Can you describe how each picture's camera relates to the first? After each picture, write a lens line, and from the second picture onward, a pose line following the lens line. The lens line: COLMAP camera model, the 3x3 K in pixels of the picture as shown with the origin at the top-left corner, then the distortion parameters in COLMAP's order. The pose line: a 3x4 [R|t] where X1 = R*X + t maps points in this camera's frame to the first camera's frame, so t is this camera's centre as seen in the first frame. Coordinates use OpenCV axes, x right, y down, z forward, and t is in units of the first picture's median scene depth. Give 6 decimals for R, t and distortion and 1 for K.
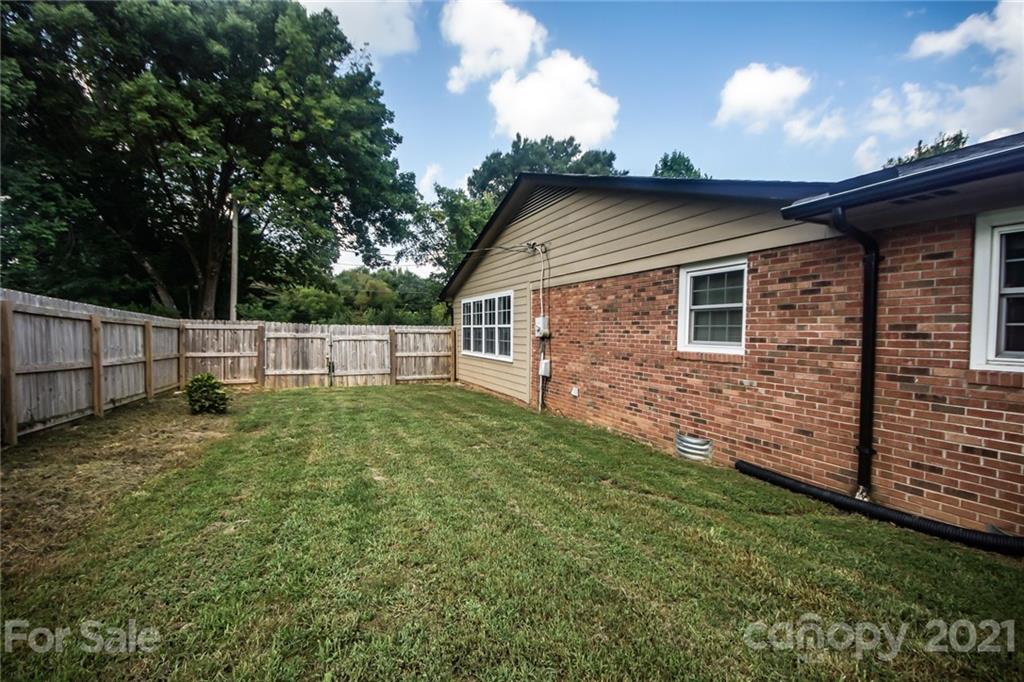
lens RADIAL K [[445.1, 0, 498.6], [0, 445.1, 348.3], [0, 0, 1]] dist [0.020017, -0.018117]
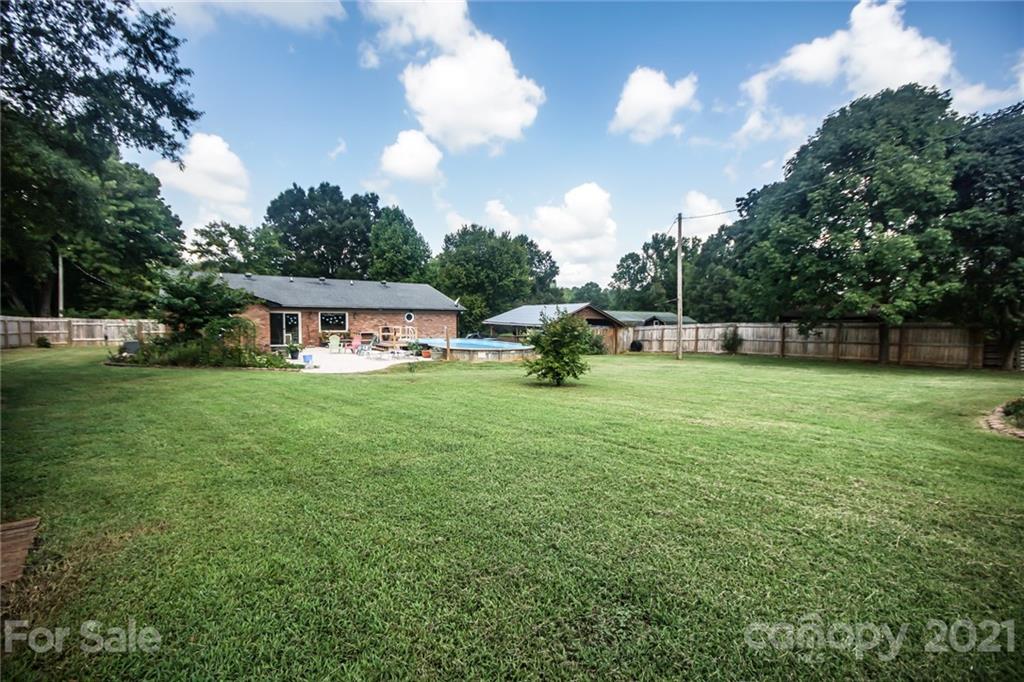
lens RADIAL K [[445.1, 0, 498.6], [0, 445.1, 348.3], [0, 0, 1]] dist [0.020017, -0.018117]
pose [[0.978455, -0.012588, 0.206077, 1.159232], [0.005622, 0.999394, 0.034354, 0.030298], [-0.206384, -0.032455, 0.977933, -1.724483]]
